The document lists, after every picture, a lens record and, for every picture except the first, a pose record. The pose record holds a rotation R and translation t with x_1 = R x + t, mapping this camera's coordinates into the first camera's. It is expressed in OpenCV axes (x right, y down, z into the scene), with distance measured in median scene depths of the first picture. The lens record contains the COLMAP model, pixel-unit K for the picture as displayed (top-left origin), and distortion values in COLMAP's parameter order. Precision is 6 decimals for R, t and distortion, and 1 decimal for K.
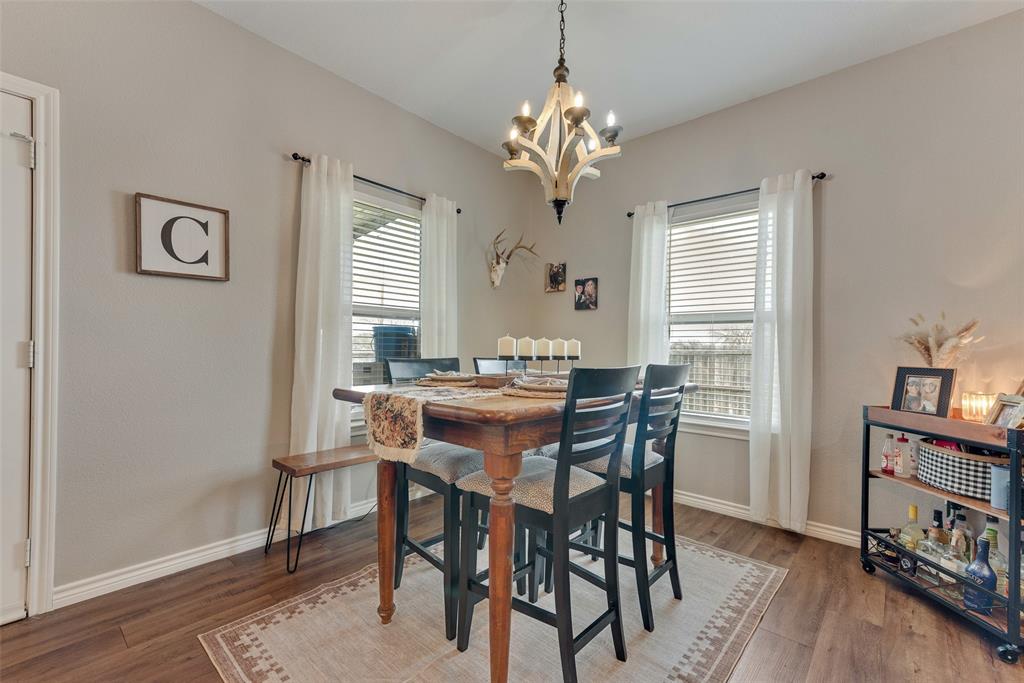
lens RADIAL K [[438.9, 0, 512.3], [0, 438.9, 349.0], [0, 0, 1]] dist [0.013420, 0.000105]
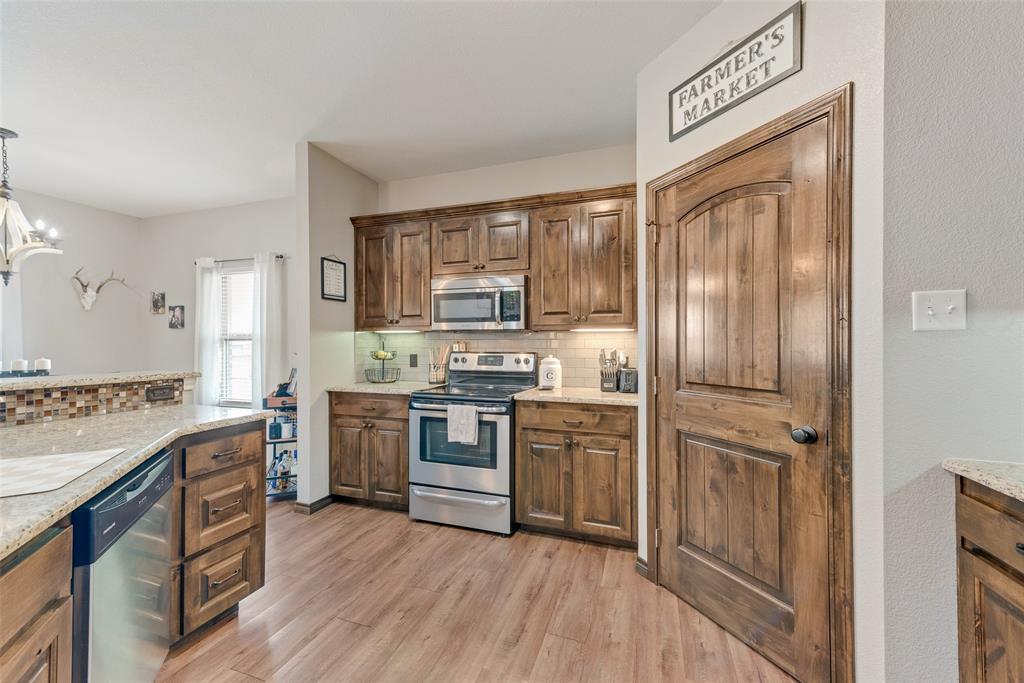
lens RADIAL K [[402.5, 0, 509.1], [0, 402.5, 346.2], [0, 0, 1]] dist [0.018880, -0.000321]
pose [[0.927868, -0.017027, 0.372520, 1.165547], [0.014093, 0.999845, 0.010599, -0.059922], [-0.372643, -0.004585, 0.927964, -0.993453]]
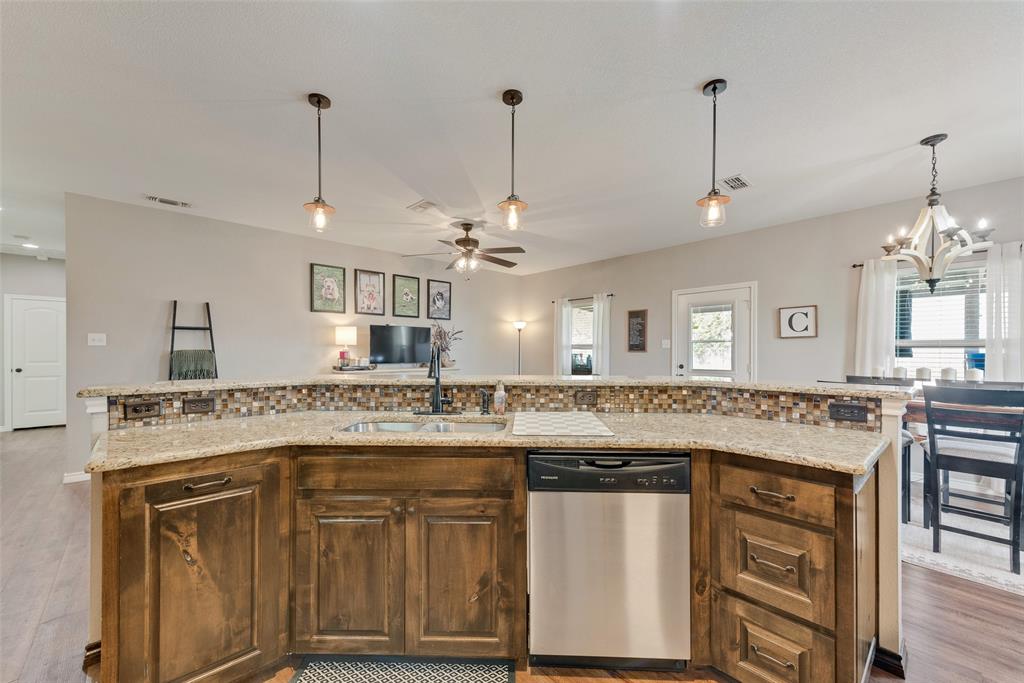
lens RADIAL K [[401.6, 0, 513.1], [0, 401.6, 352.7], [0, 0, 1]] dist [0.020826, -0.001148]
pose [[-0.099963, -0.010784, -0.994933, 1.630887], [-0.004152, 0.999937, -0.010421, -0.053865], [0.994983, 0.003089, -0.100001, -0.317885]]
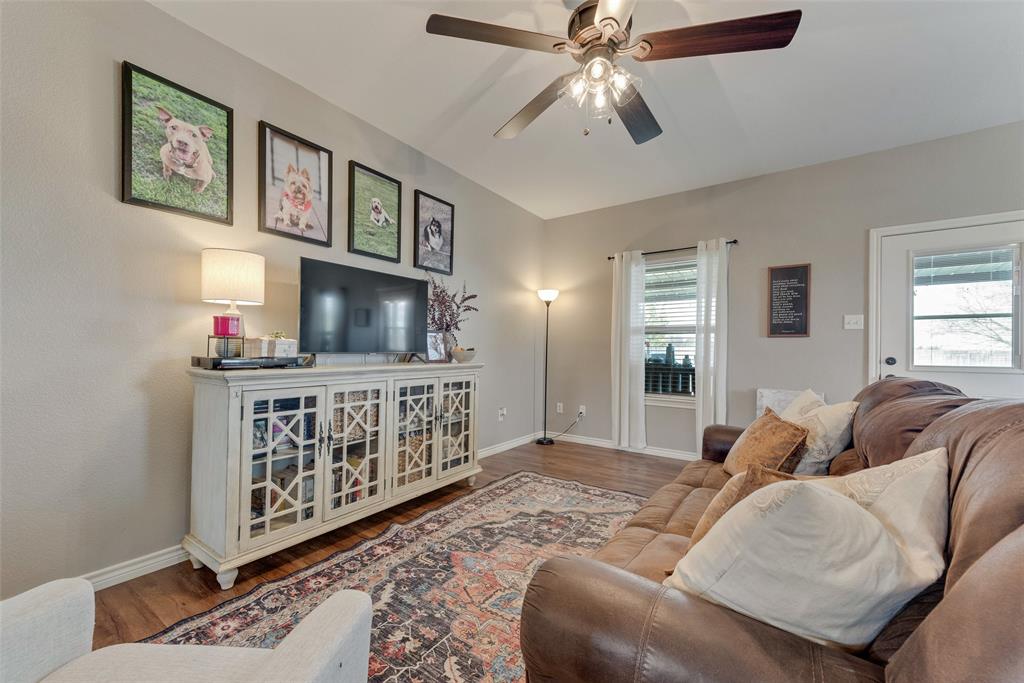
lens RADIAL K [[401.6, 0, 512.3], [0, 401.6, 346.7], [0, 0, 1]] dist [0.020826, -0.001148]
pose [[0.114303, -0.020311, -0.993238, 0.204792], [-0.010161, 0.999715, -0.021613, -0.001391], [0.993394, 0.012563, 0.114064, -1.089868]]
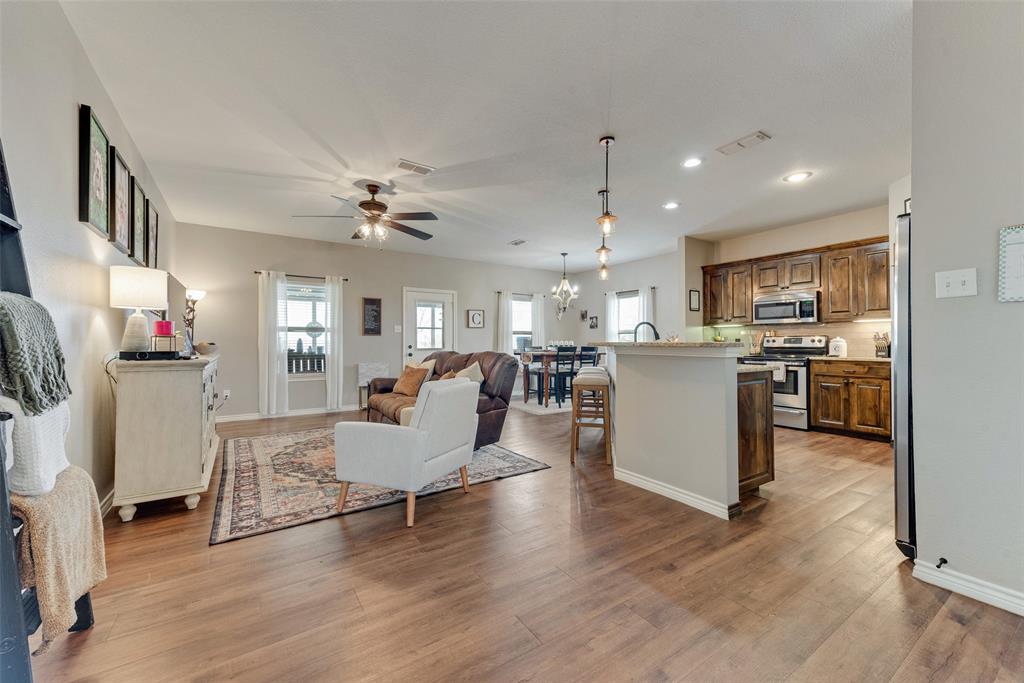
lens RADIAL K [[401.6, 0, 513.4], [0, 401.6, 341.4], [0, 0, 1]] dist [0.020826, -0.001148]
pose [[0.966348, -0.019768, -0.256477, 0.571929], [0.017490, 0.999785, -0.011159, 0.013008], [0.256643, 0.006298, 0.966486, -2.608157]]
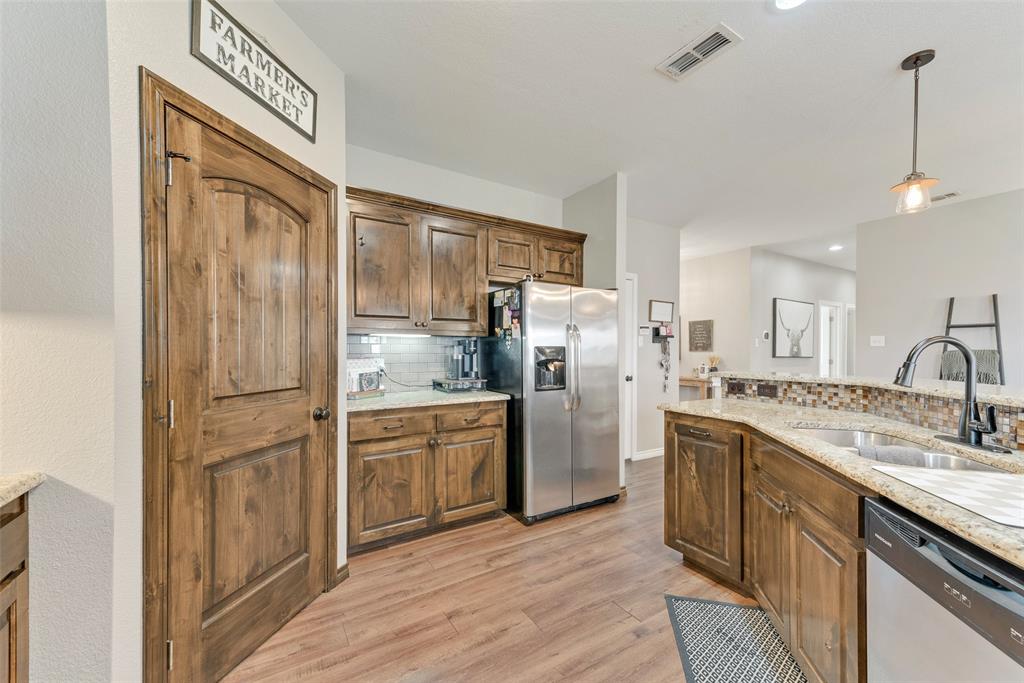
lens RADIAL K [[402.5, 0, 513.4], [0, 402.5, 351.9], [0, 0, 1]] dist [0.018880, -0.000321]
pose [[-0.958572, -0.020625, 0.284102, 1.185942], [-0.017845, 0.999764, 0.012371, -0.061007], [-0.284290, 0.006789, -0.958714, 0.277825]]
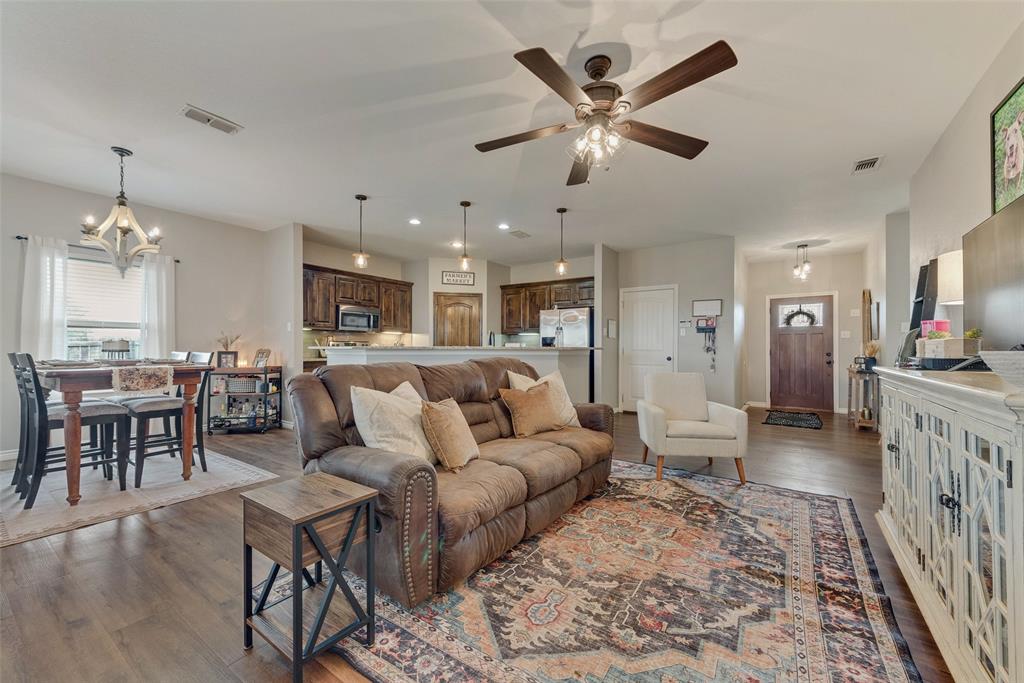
lens RADIAL K [[401.6, 0, 510.7], [0, 401.6, 347.7], [0, 0, 1]] dist [0.020826, -0.001148]
pose [[-0.110797, -0.016050, 0.993713, -1.753204], [-0.005101, 0.999866, 0.015580, -0.026669], [-0.993830, -0.003342, -0.110864, -0.440185]]
